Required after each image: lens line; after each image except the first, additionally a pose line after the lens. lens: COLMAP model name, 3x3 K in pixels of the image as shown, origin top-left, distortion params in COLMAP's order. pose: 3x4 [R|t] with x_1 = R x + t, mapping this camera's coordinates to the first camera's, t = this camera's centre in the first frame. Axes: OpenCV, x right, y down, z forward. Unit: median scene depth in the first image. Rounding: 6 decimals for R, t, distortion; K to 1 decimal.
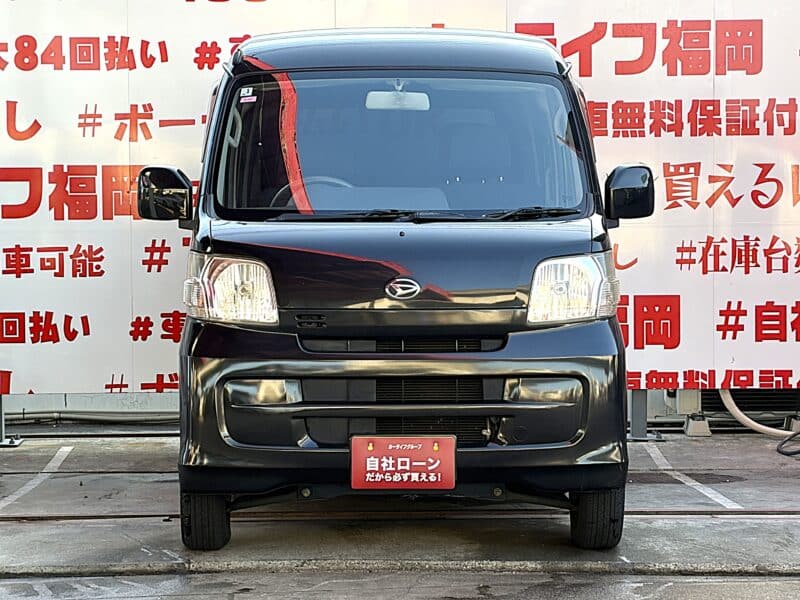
lens RADIAL K [[2329.7, 0, 400.3], [0, 2329.7, 303.4], [0, 0, 1]] dist [0.302496, 0.000000]
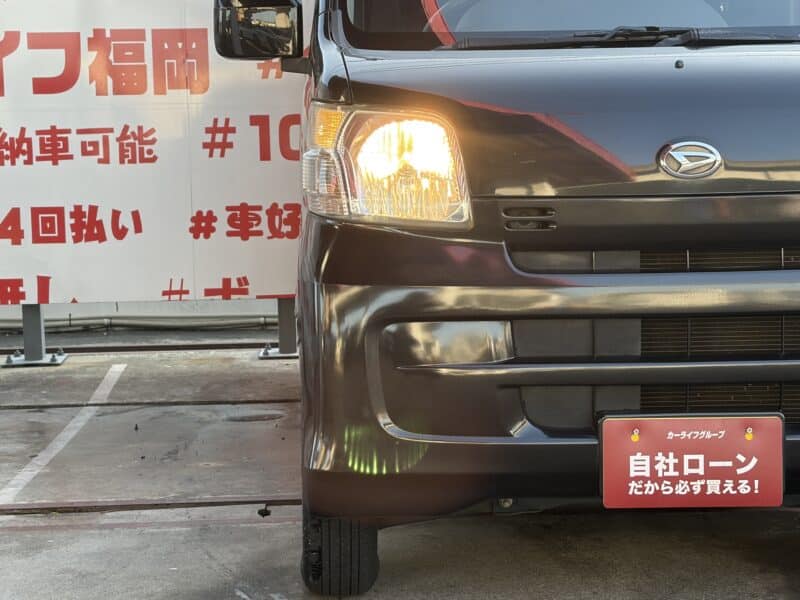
lens RADIAL K [[1695.9, 0, 400.8], [0, 1695.9, 298.9], [0, 0, 1]] dist [0.221014, 0.000000]
pose [[0.999722, -0.014119, 0.018900, -0.062397], [0.012934, 0.998030, 0.061392, 0.000968], [-0.019730, -0.061130, 0.997935, 0.465720]]
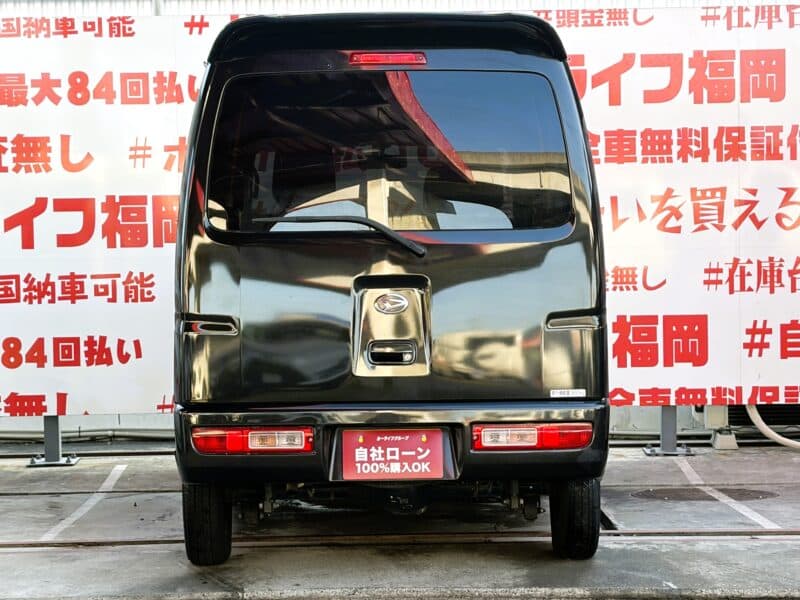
lens RADIAL K [[2229.9, 0, 417.6], [0, 2229.9, 333.0], [0, 0, 1]] dist [0.297991, 0.000000]
pose [[0.999918, -0.008853, -0.009221, -0.000400], [0.008888, 0.999953, 0.003852, -0.000441], [0.009186, -0.003934, 0.999950, 0.002663]]
